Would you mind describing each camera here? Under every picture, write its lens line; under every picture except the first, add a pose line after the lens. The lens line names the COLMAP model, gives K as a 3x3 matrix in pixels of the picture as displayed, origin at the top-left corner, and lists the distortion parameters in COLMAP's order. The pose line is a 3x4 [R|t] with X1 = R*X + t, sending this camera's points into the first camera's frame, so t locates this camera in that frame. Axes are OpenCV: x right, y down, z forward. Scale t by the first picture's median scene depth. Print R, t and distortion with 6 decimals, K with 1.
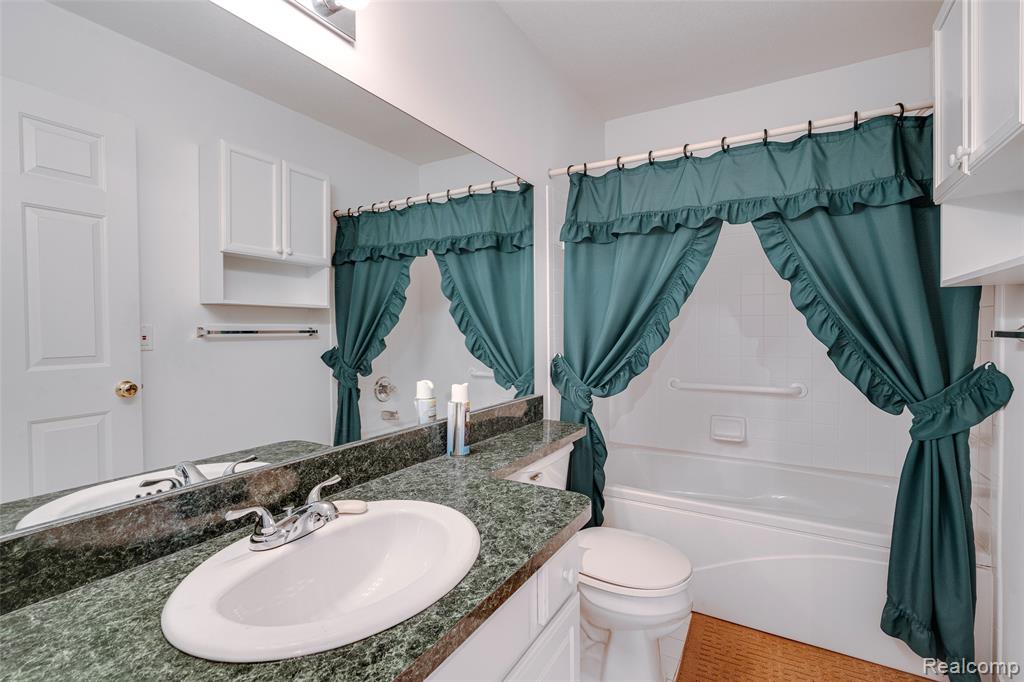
lens RADIAL K [[466.7, 0, 499.6], [0, 466.7, 333.5], [0, 0, 1]] dist [-0.001550, 0.000252]
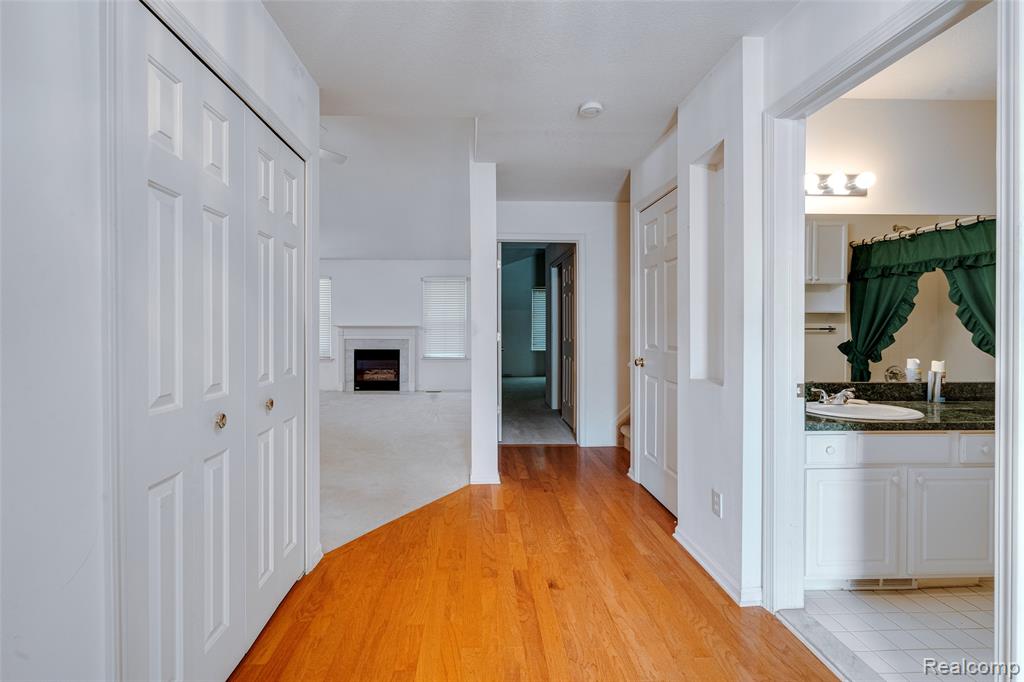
lens RADIAL K [[466.7, 0, 499.6], [0, 466.7, 333.5], [0, 0, 1]] dist [-0.001550, 0.000252]
pose [[0.561322, 0.017124, -0.827420, 0.235834], [-0.009251, 0.999853, 0.014417, -0.001622], [0.827546, -0.000438, 0.561398, -0.716376]]
